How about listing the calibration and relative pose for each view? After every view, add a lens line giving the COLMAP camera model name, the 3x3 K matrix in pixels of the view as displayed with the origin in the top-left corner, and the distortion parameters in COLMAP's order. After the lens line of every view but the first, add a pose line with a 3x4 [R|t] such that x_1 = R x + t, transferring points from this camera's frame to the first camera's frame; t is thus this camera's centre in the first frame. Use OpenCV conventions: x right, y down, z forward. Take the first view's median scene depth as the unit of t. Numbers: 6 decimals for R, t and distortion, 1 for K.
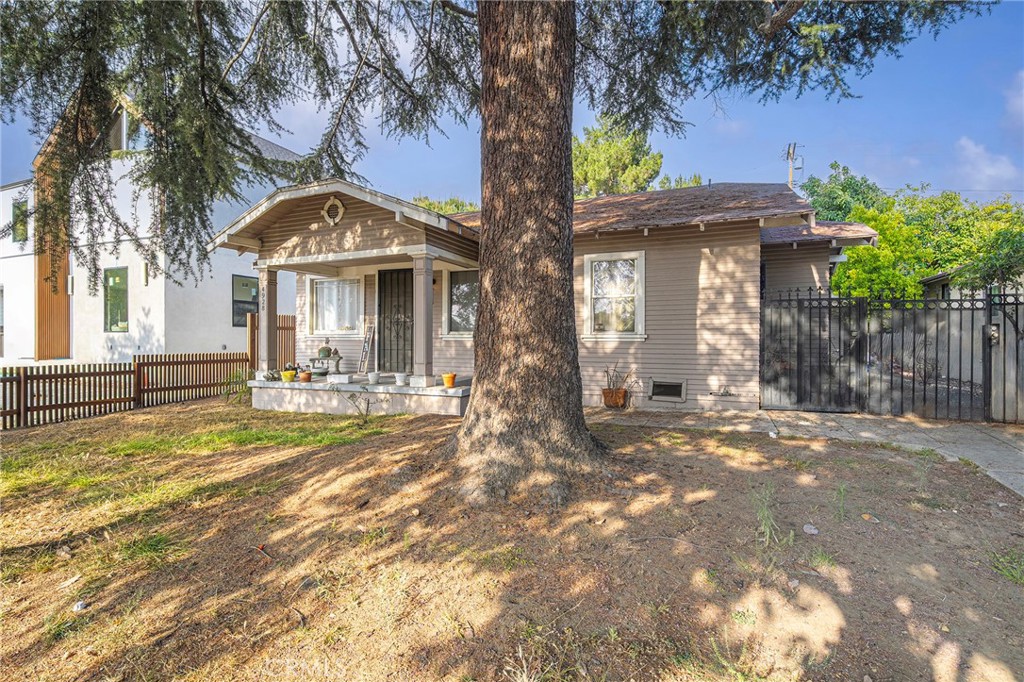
lens RADIAL K [[480.8, 0, 512.0], [0, 480.8, 341.0], [0, 0, 1]] dist [0.002625, 0.000448]
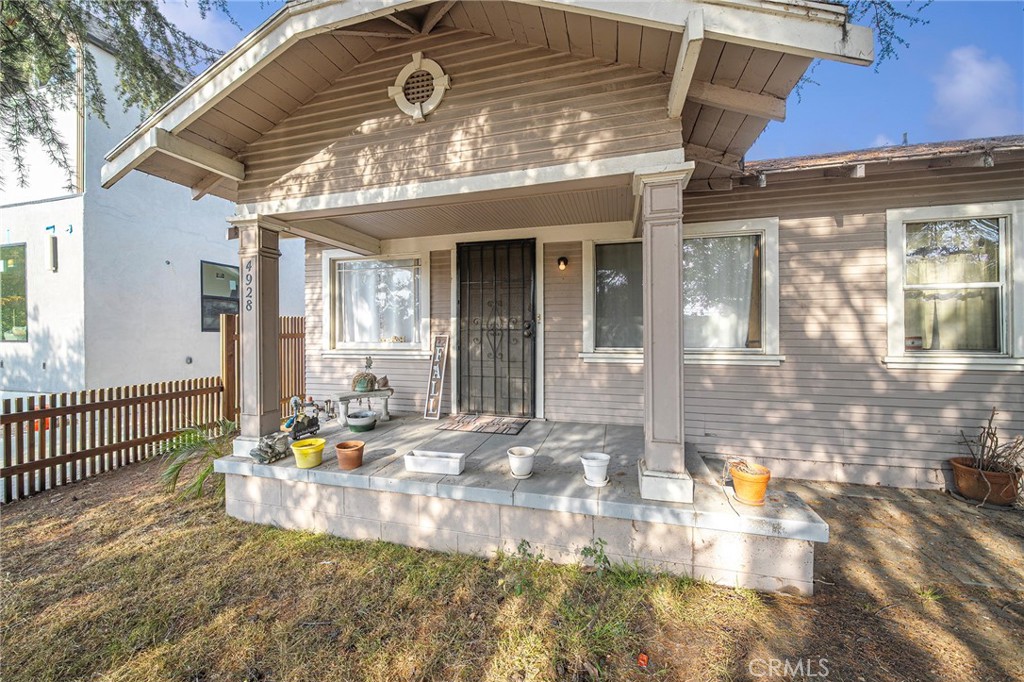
lens RADIAL K [[381.5, 0, 512.3], [0, 381.5, 333.4], [0, 0, 1]] dist [-0.002850, -0.000320]
pose [[0.990922, -0.006722, 0.134270, -0.318871], [0.006810, 0.999977, -0.000189, -0.039960], [-0.134266, 0.001102, 0.990945, 0.609241]]
